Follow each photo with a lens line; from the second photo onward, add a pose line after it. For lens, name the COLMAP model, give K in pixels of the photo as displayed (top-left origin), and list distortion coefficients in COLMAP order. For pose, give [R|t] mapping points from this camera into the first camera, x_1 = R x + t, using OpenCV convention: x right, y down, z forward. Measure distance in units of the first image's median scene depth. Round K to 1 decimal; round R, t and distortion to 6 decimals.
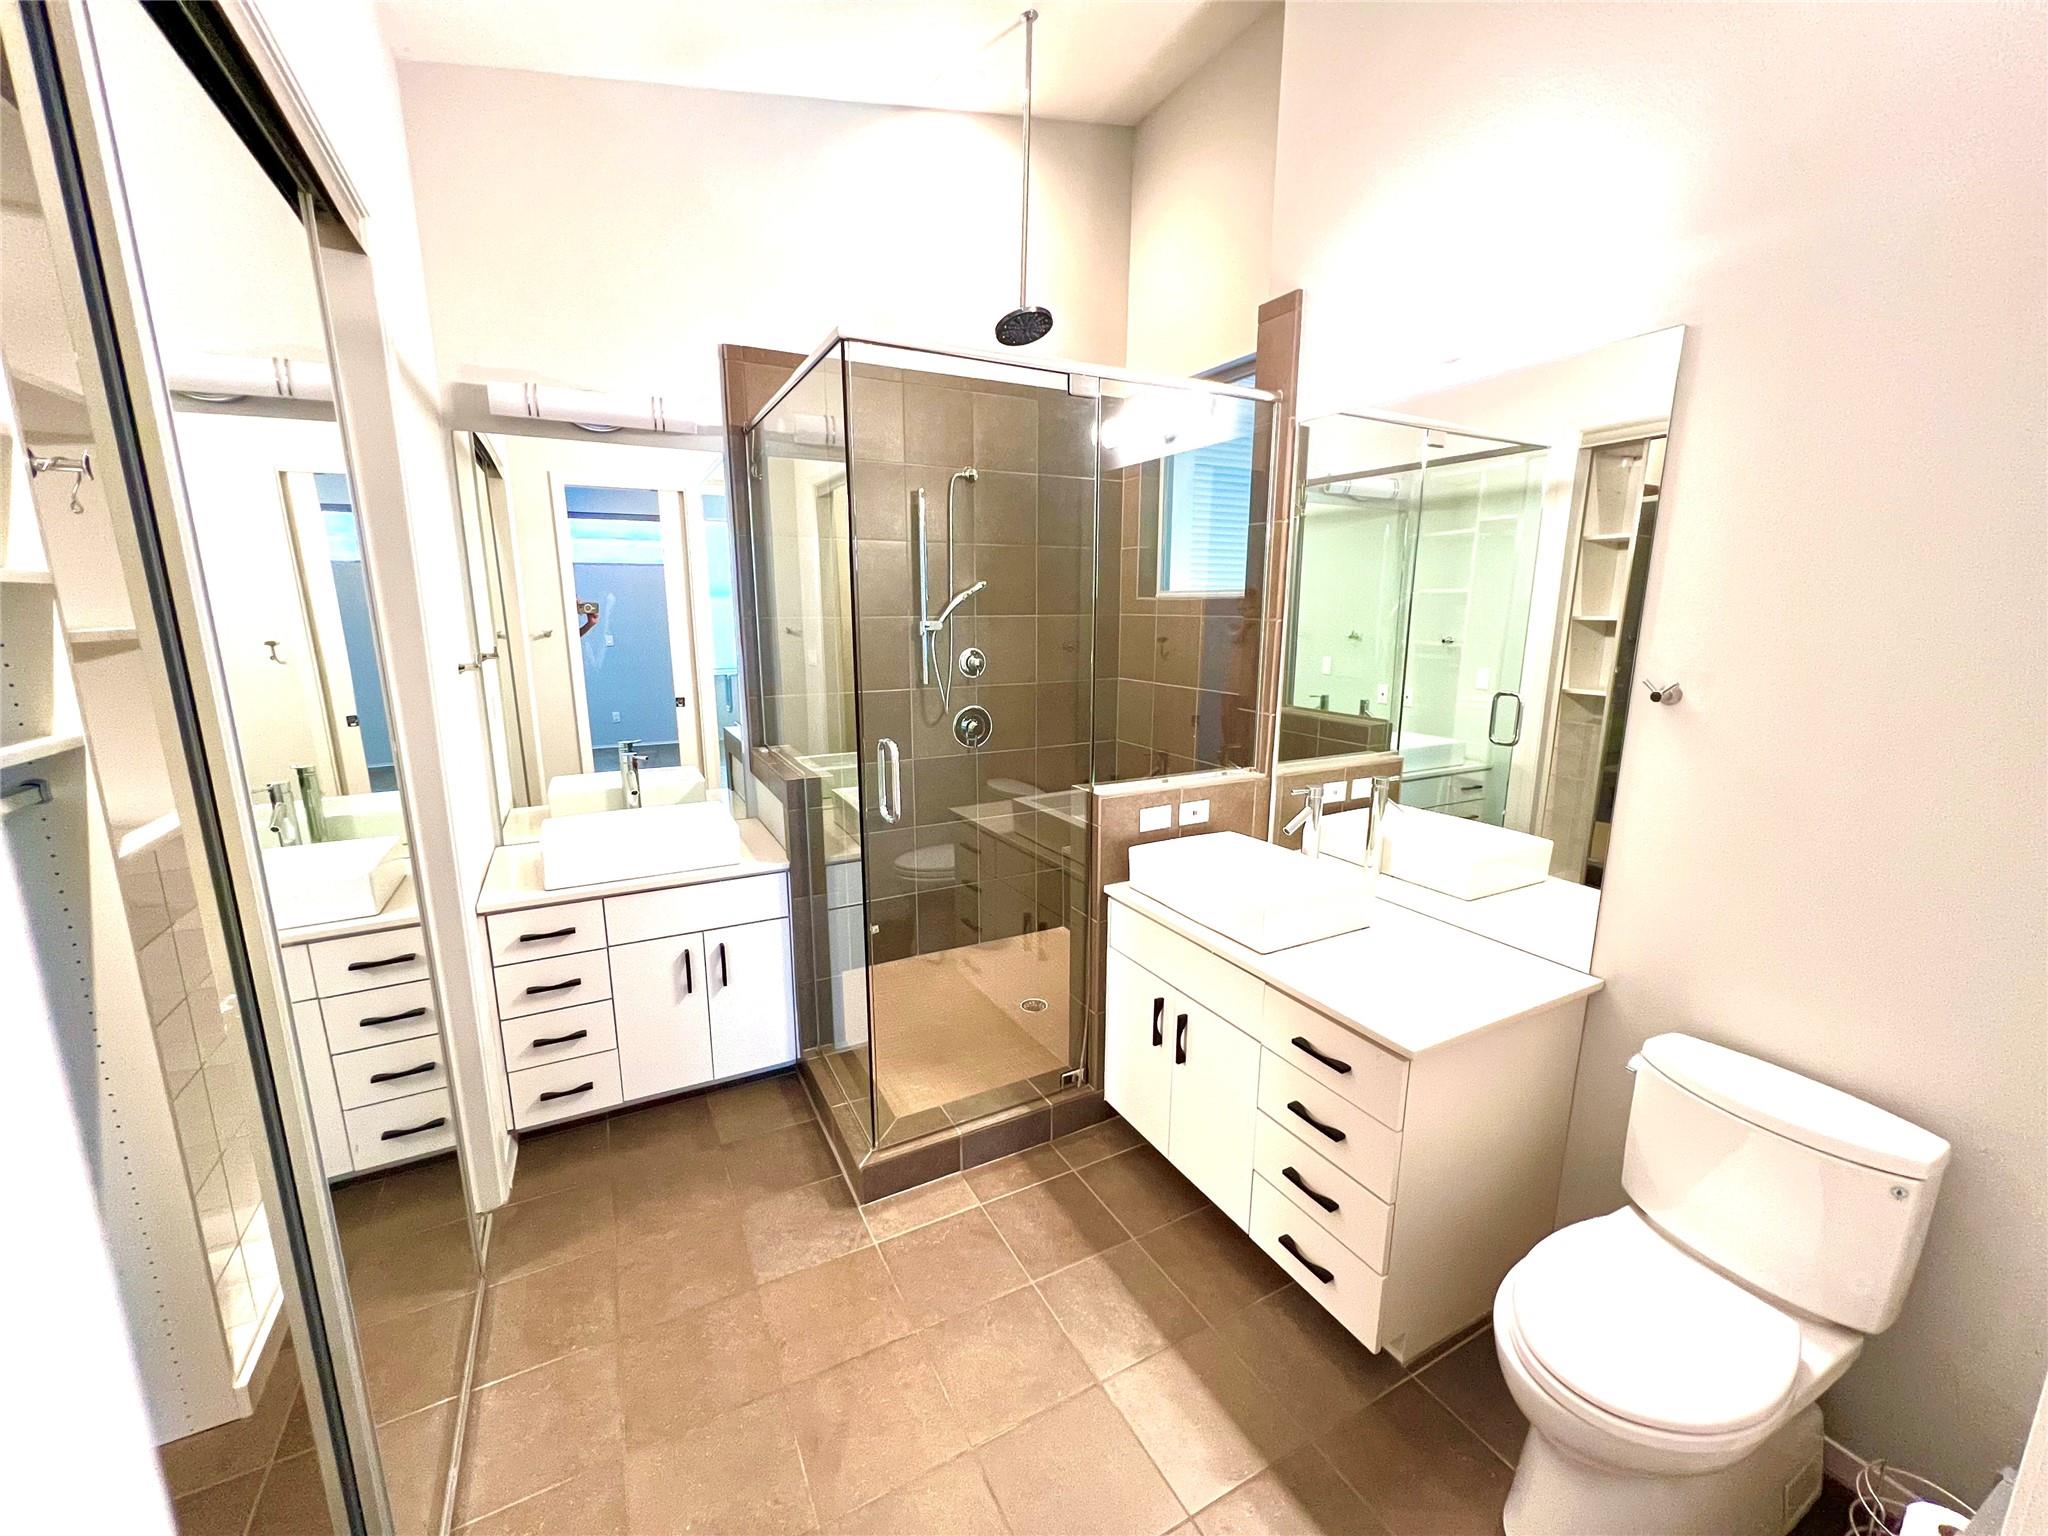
lens RADIAL K [[821.6, 0, 1020.6], [0, 821.6, 771.2], [0, 0, 1]] dist [0.000525, 0.000054]
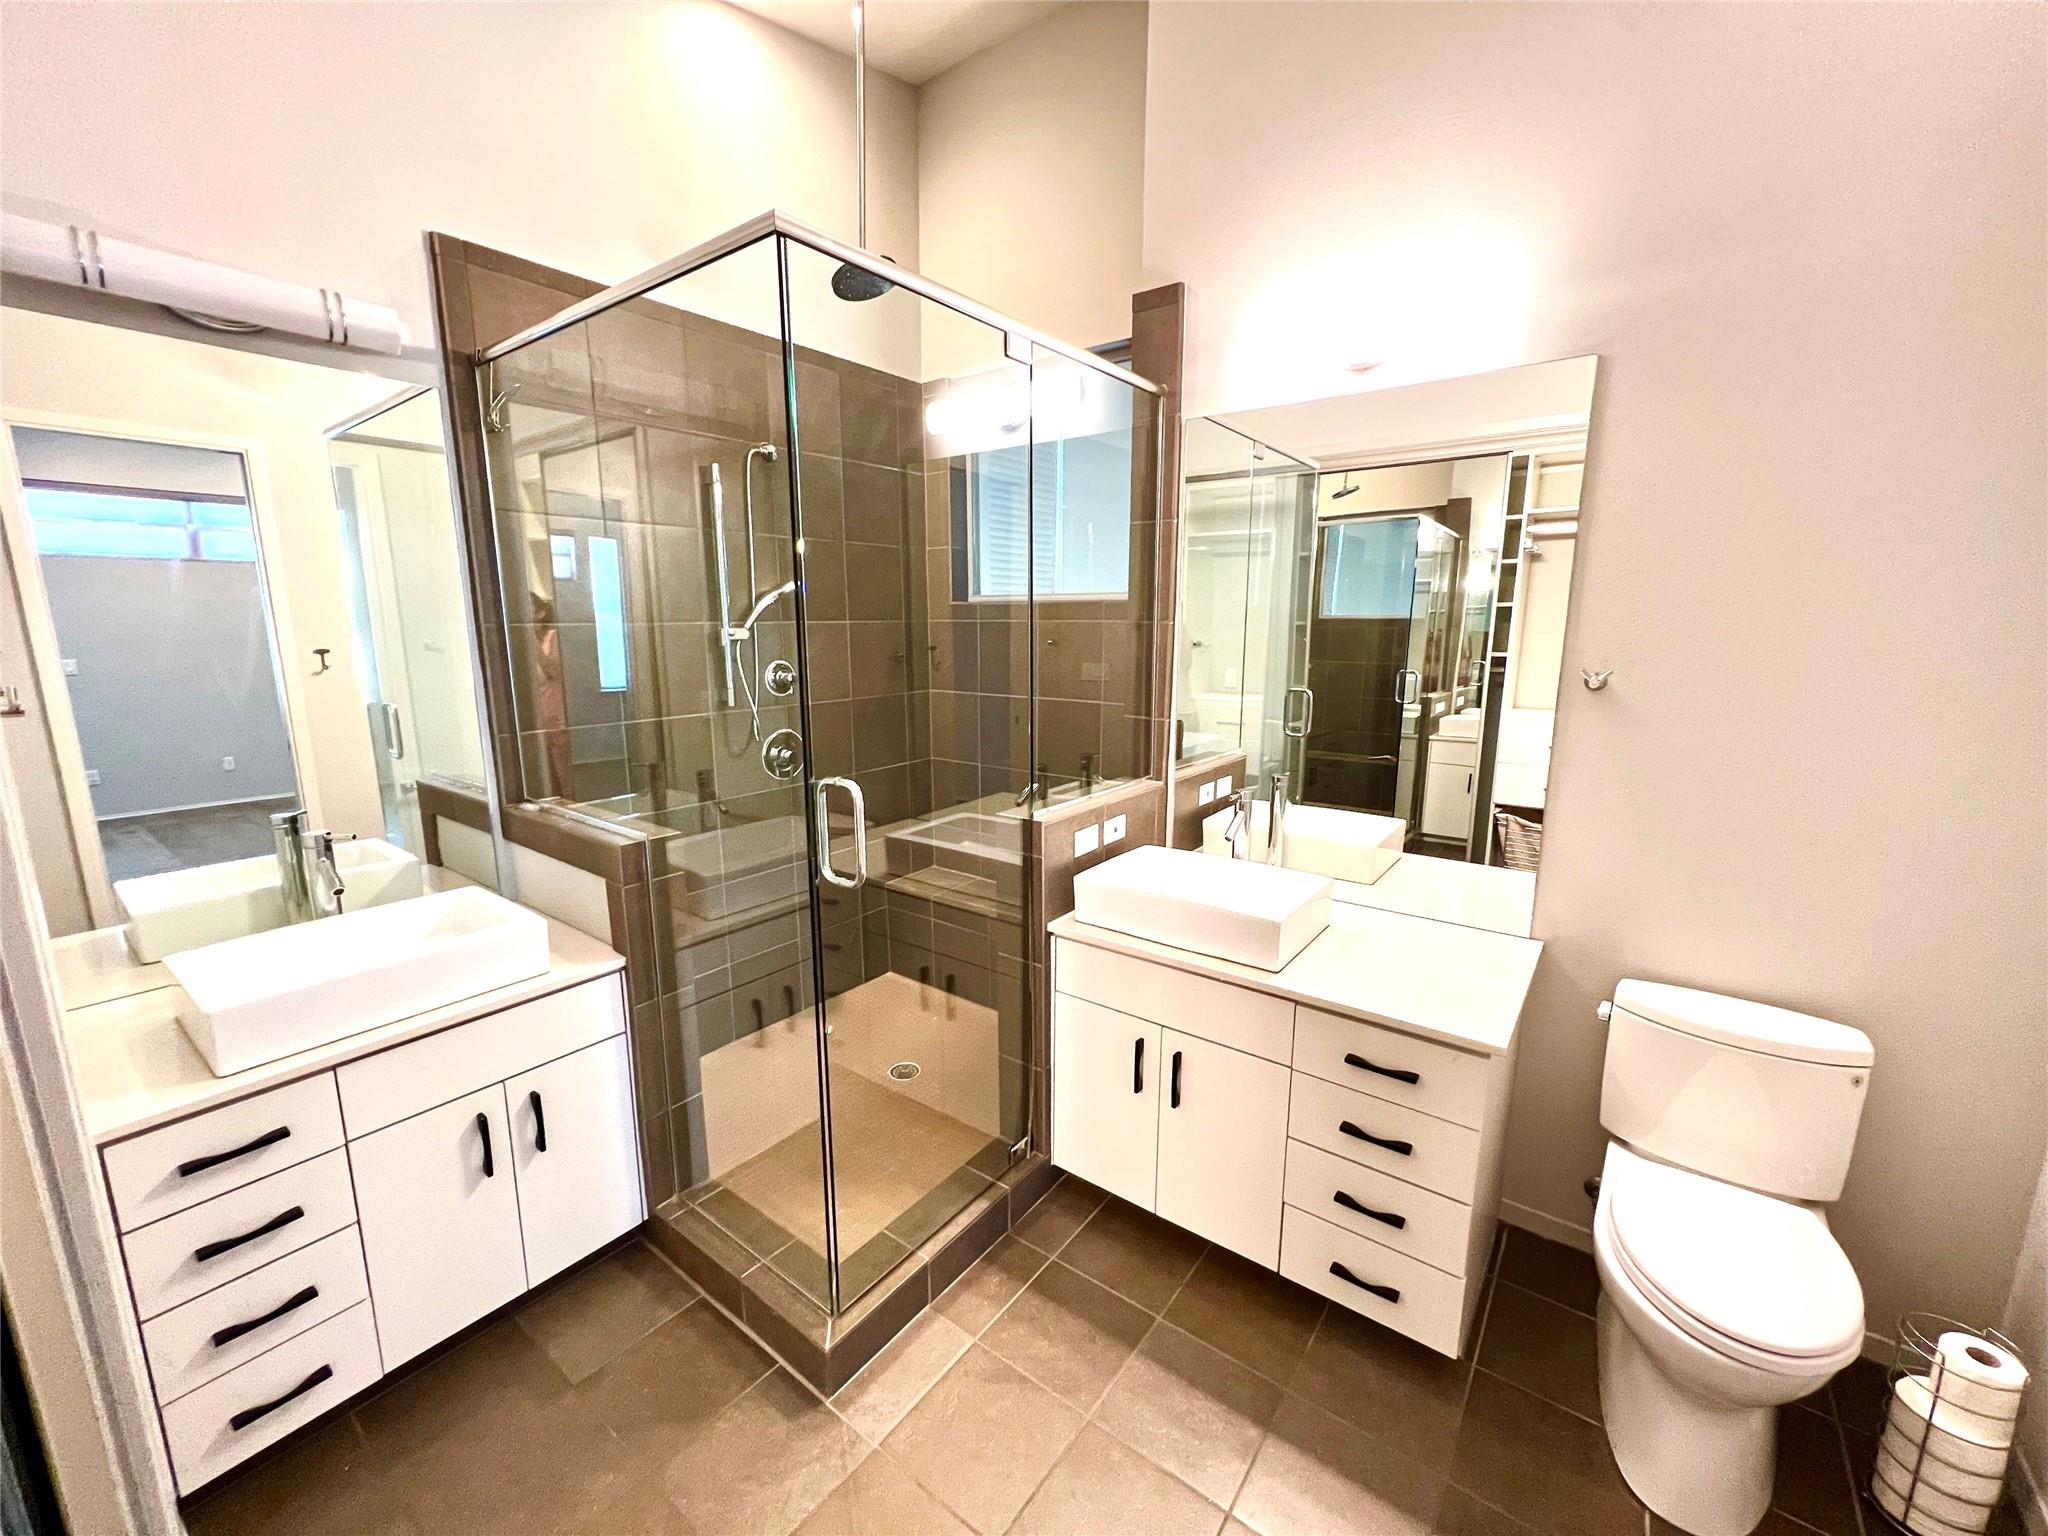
lens RADIAL K [[821.6, 0, 1023.0], [0, 821.6, 772.8], [0, 0, 1]] dist [0.000525, 0.000054]
pose [[0.907873, -0.079730, 0.411594, -0.256542], [0.085894, 0.996298, 0.003533, -0.025058], [-0.410352, 0.032146, 0.911360, 0.194092]]
